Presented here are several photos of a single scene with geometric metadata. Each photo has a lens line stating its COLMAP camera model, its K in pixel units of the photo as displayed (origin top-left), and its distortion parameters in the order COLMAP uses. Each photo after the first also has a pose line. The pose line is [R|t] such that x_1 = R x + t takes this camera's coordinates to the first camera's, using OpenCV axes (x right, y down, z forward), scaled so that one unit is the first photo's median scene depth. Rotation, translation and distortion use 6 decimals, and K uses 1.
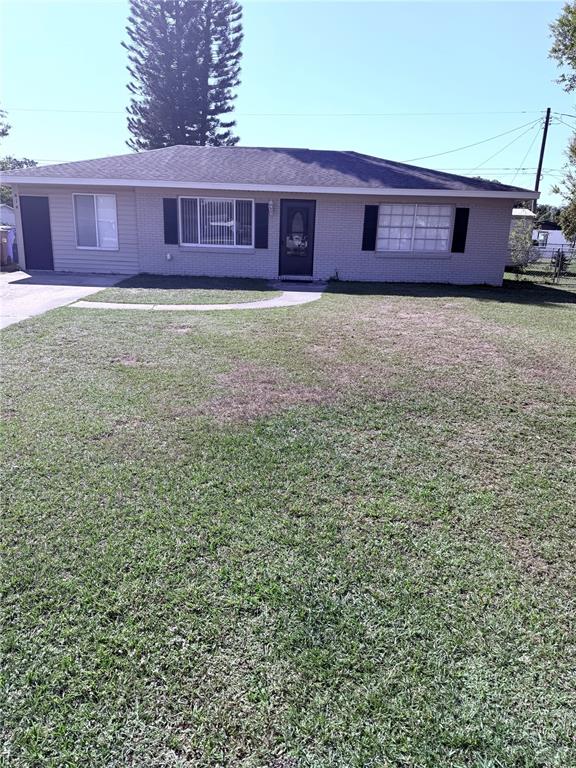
lens RADIAL K [[543.1, 0, 287.1], [0, 543.1, 384.7], [0, 0, 1]] dist [0.014057, -0.004630]
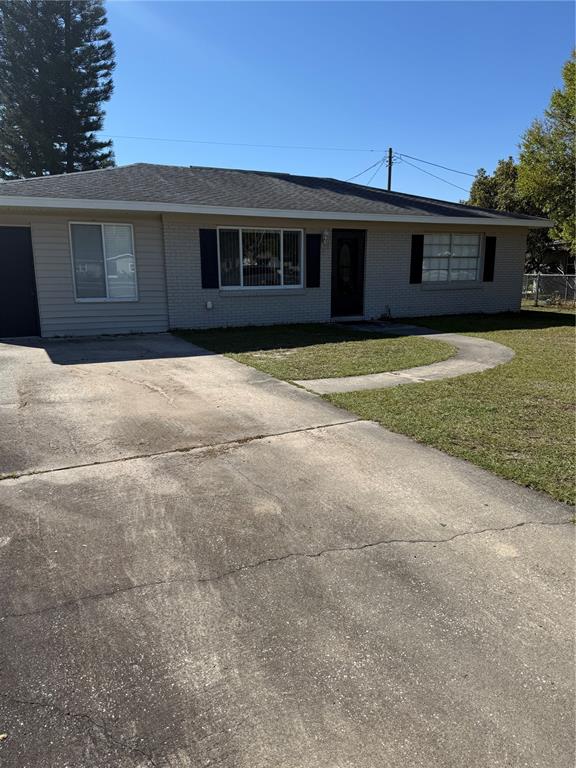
lens RADIAL K [[543.1, 0, 290.8], [0, 543.1, 383.3], [0, 0, 1]] dist [0.014057, -0.004630]
pose [[0.898816, -0.125938, 0.419844, -0.444190], [0.150580, 0.988258, -0.025926, -0.089692], [-0.411649, 0.086523, 0.907226, 0.274223]]
